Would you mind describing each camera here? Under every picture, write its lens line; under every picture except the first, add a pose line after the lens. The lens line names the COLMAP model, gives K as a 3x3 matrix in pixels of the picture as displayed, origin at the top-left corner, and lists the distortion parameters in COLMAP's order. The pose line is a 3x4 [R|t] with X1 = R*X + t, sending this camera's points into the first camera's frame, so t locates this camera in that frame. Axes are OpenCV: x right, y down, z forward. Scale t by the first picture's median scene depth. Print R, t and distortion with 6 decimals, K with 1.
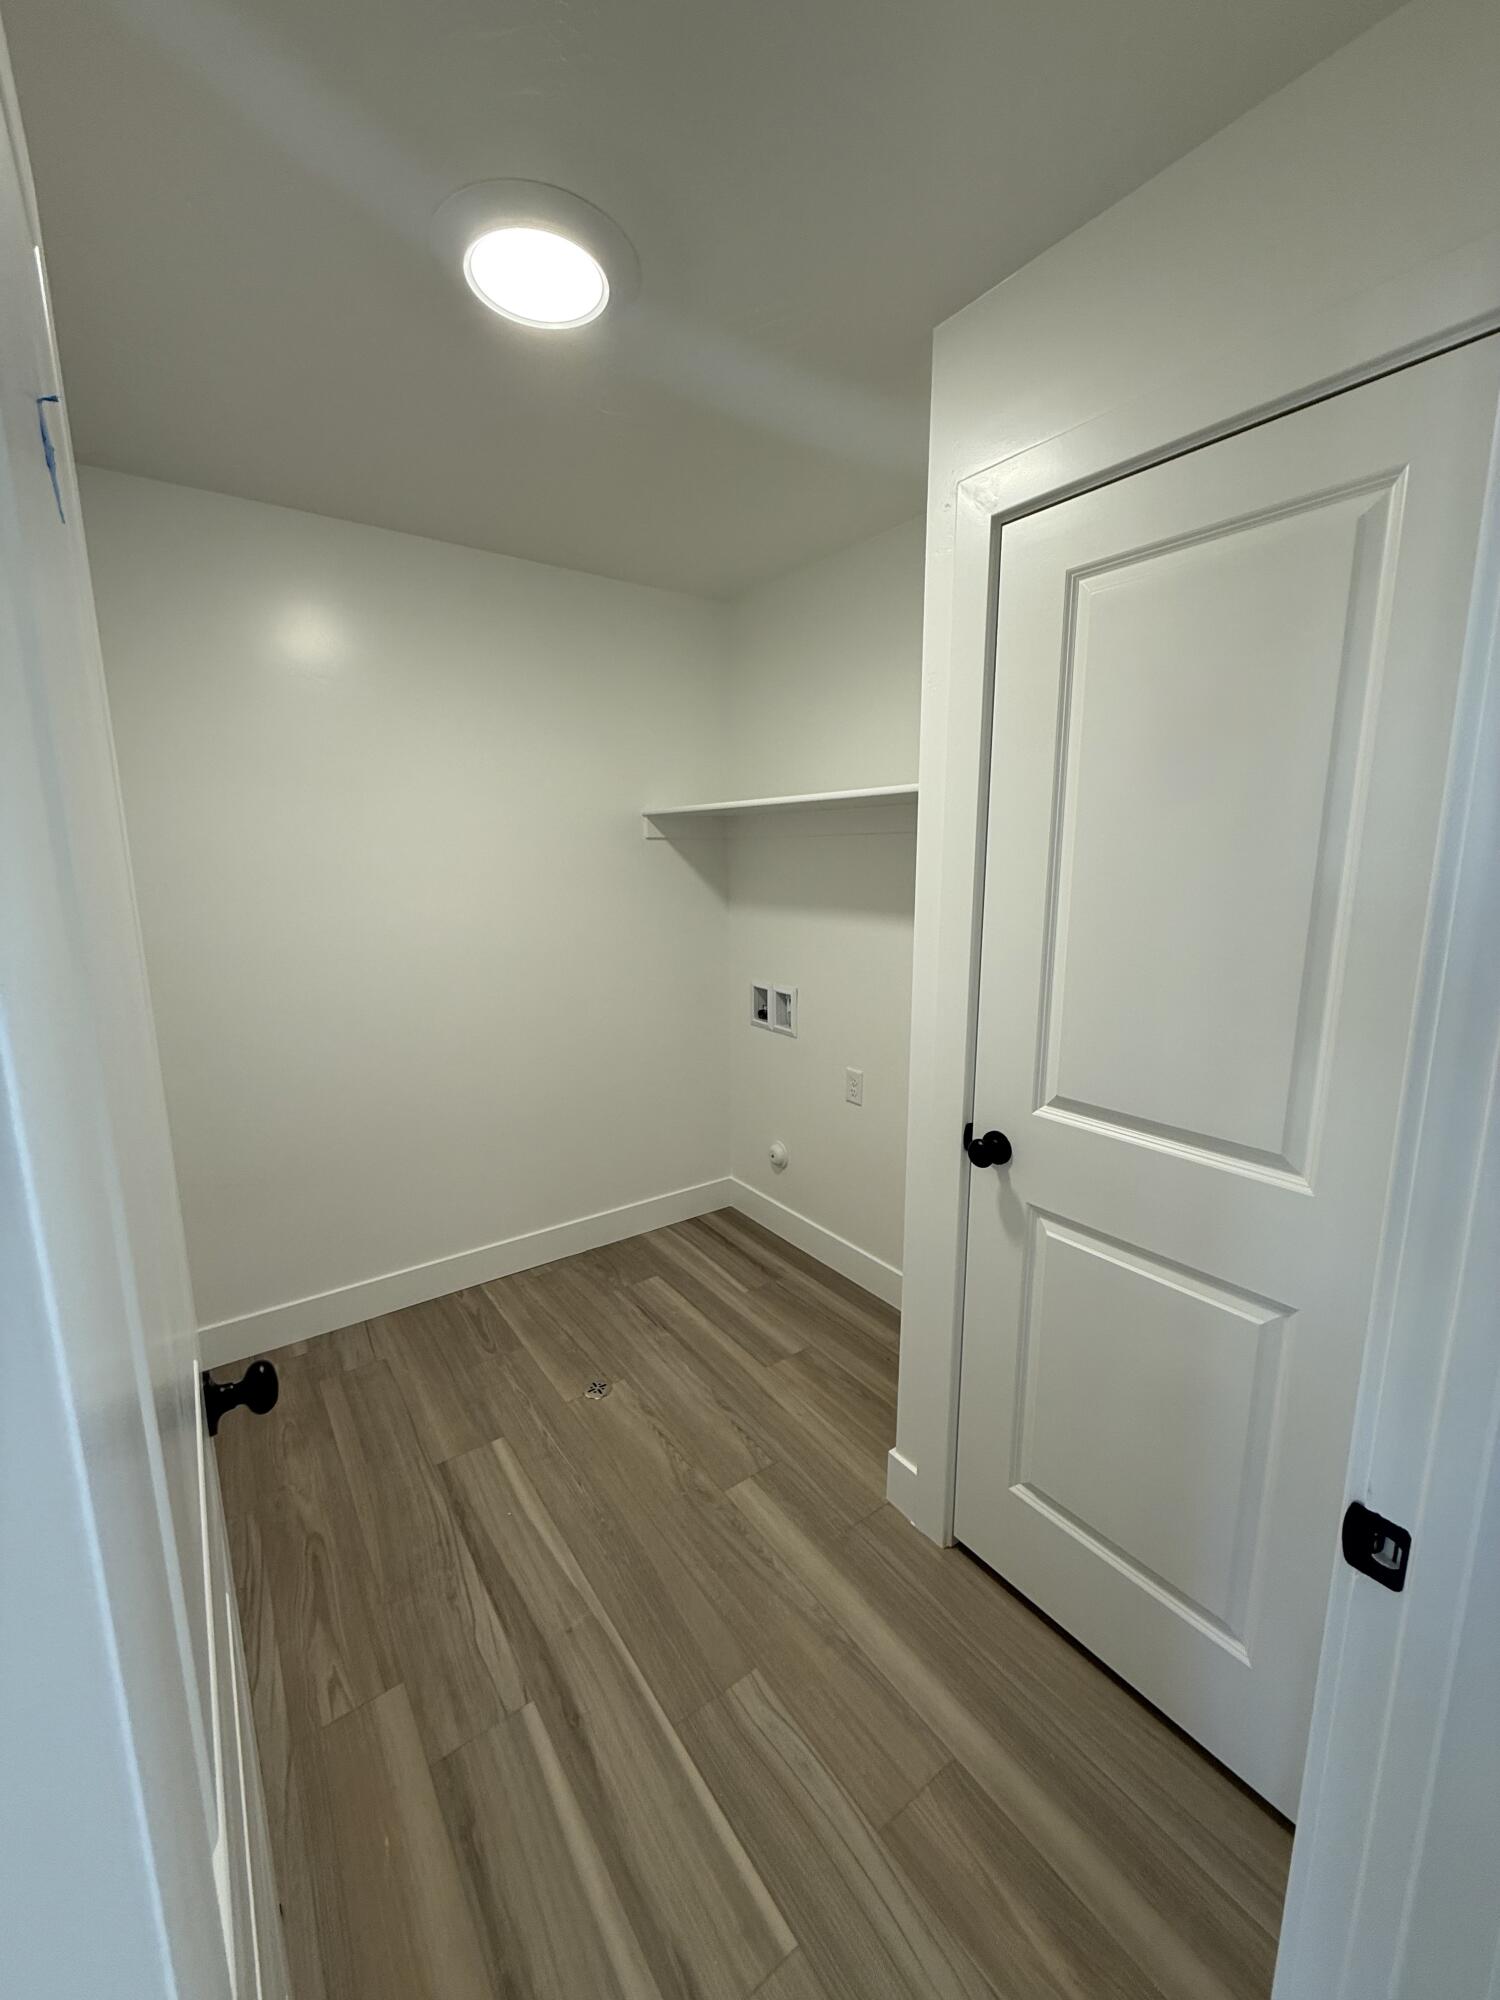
lens RADIAL K [[806.5, 0, 738.4], [0, 806.5, 1001.1], [0, 0, 1]] dist [0.002531, -0.000138]
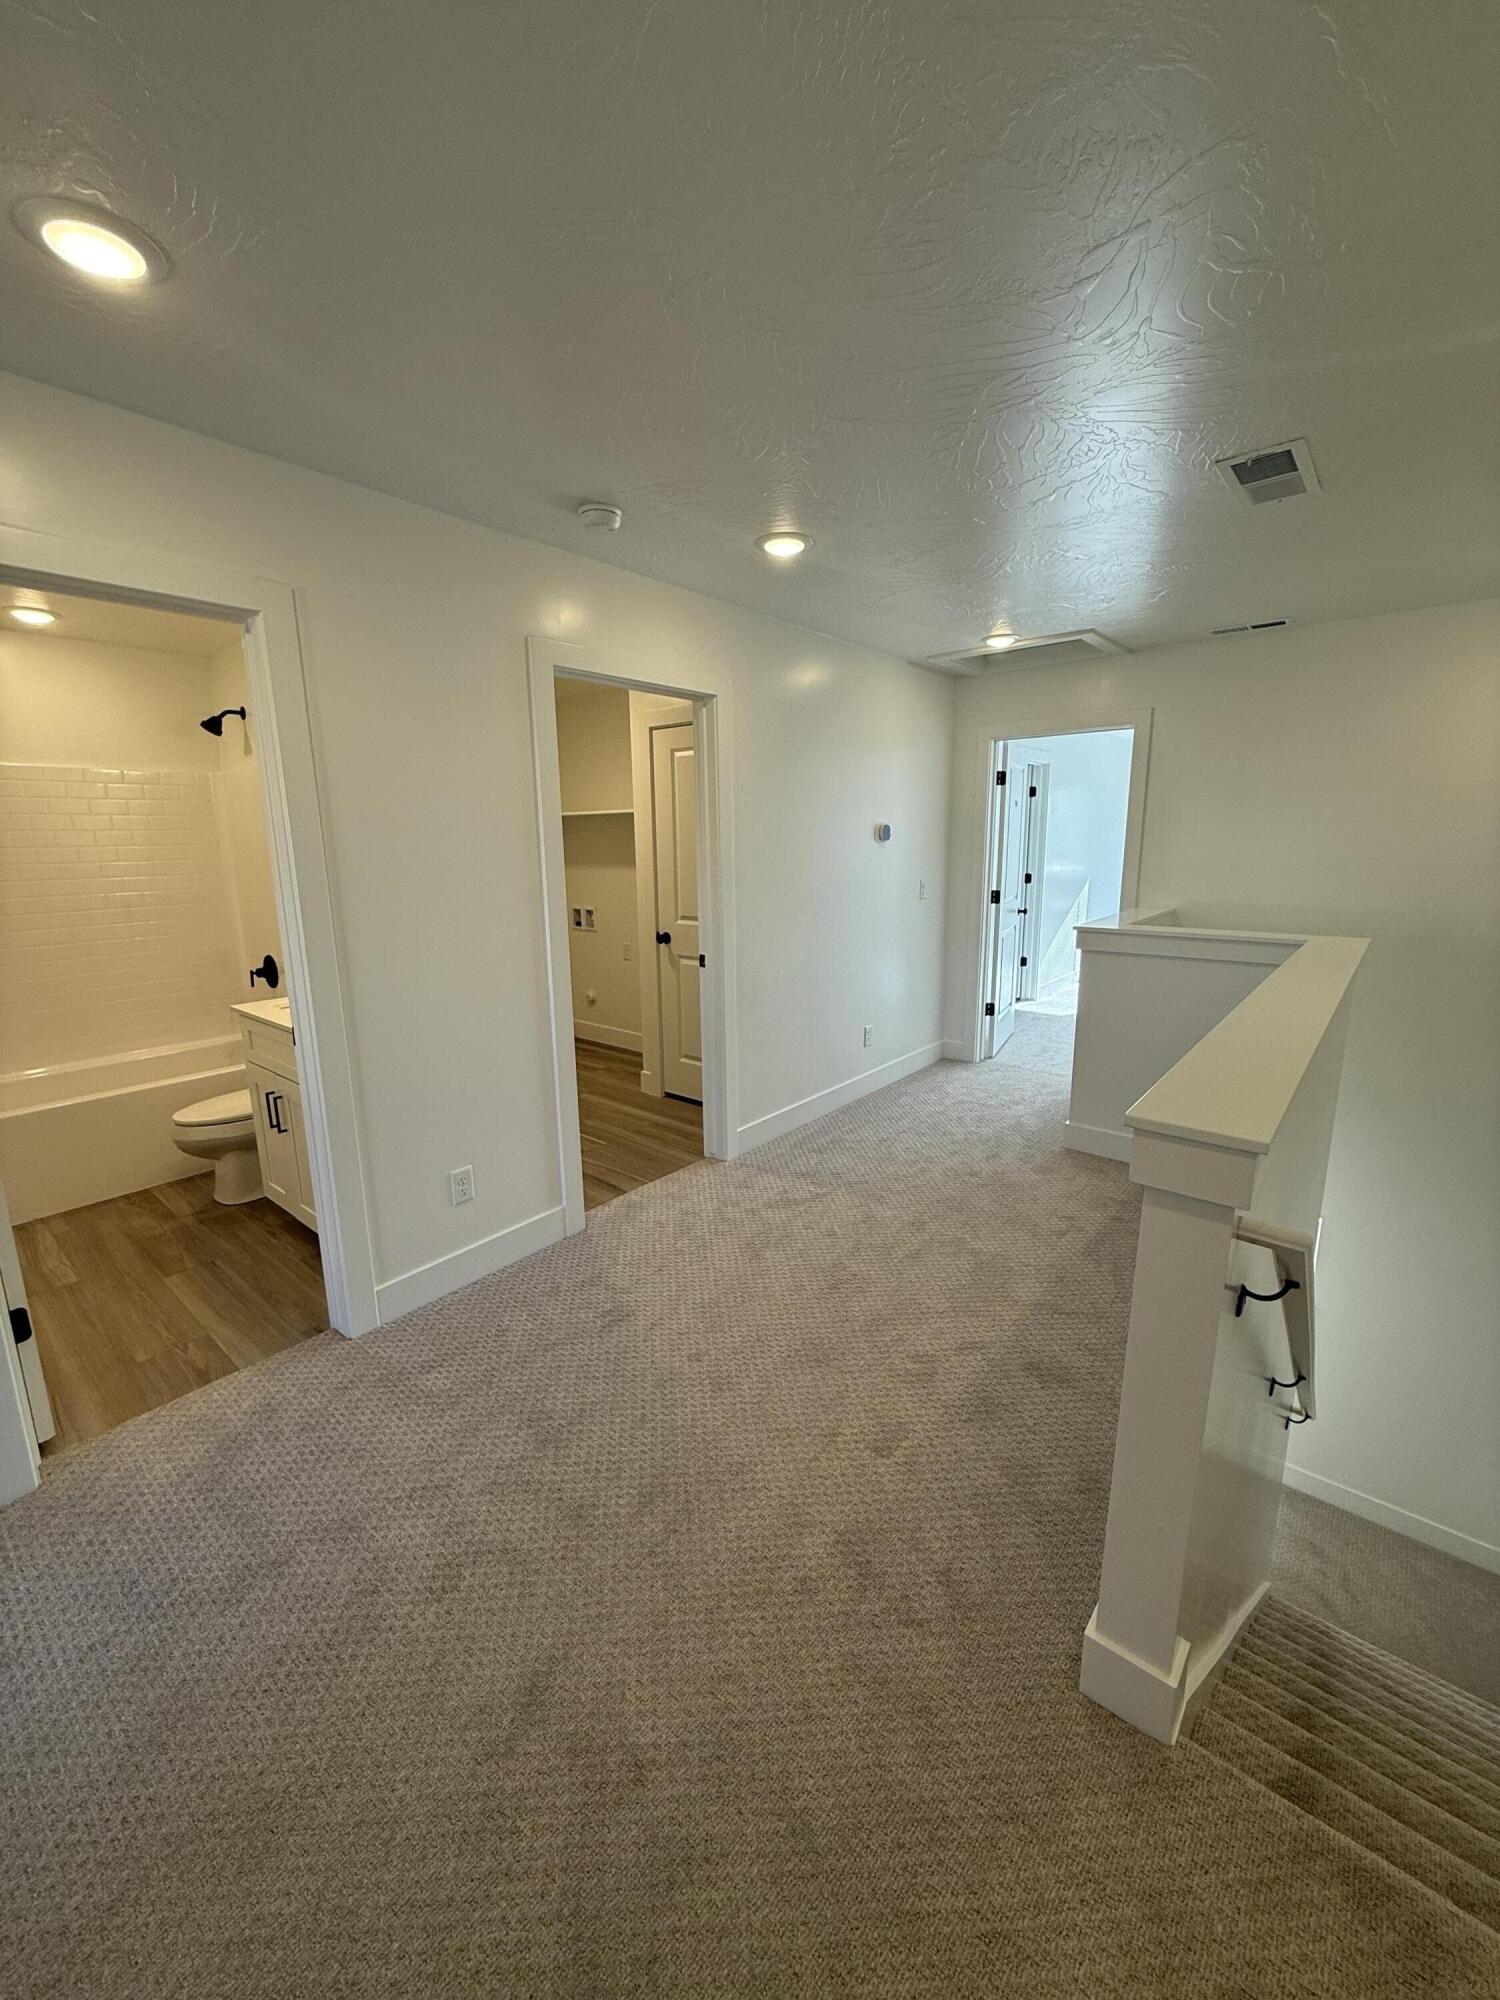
lens RADIAL K [[806.5, 0, 739.3], [0, 806.5, 1006.7], [0, 0, 1]] dist [0.002531, -0.000138]
pose [[0.970238, -0.055797, 0.235636, -0.114367], [0.049274, 0.998224, 0.033487, 0.317583], [-0.237086, -0.020880, 0.971264, -1.738632]]
